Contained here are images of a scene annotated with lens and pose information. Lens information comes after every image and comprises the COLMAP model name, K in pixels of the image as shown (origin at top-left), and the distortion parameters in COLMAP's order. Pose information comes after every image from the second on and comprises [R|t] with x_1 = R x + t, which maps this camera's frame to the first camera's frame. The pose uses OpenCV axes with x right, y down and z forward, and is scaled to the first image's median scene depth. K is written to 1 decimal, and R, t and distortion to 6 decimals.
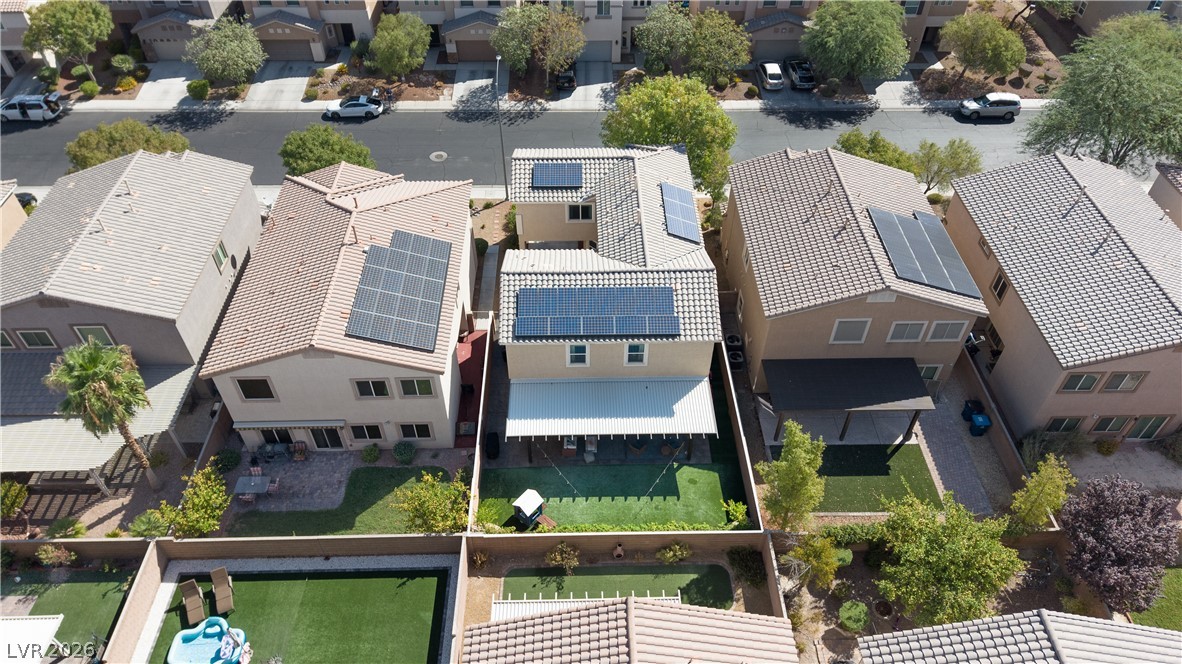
lens RADIAL K [[785.7, 0, 591.0], [0, 785.7, 332.0], [0, 0, 1]] dist [0.064039, -0.071698]
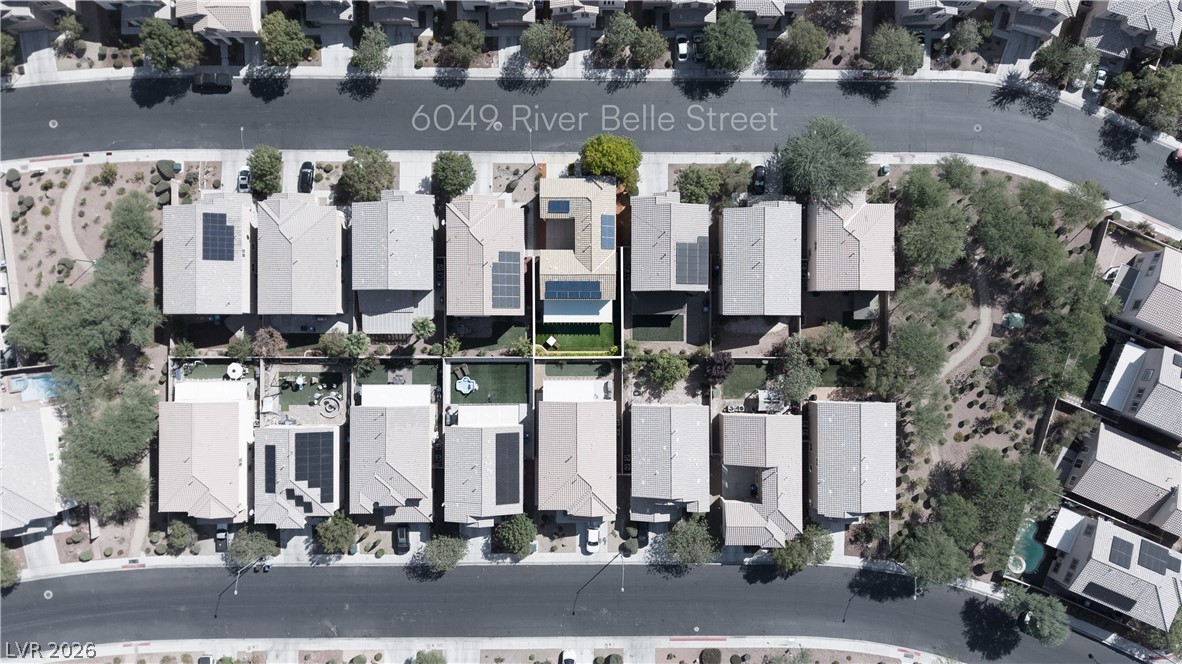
lens RADIAL K [[785.7, 0, 591.0], [0, 785.7, 332.0], [0, 0, 1]] dist [0.064039, -0.071698]
pose [[0.999697, 0.023316, 0.007881, 0.051651], [-0.021971, 0.701110, 0.712715, -1.925218], [0.011092, -0.712672, 0.701409, -1.112131]]
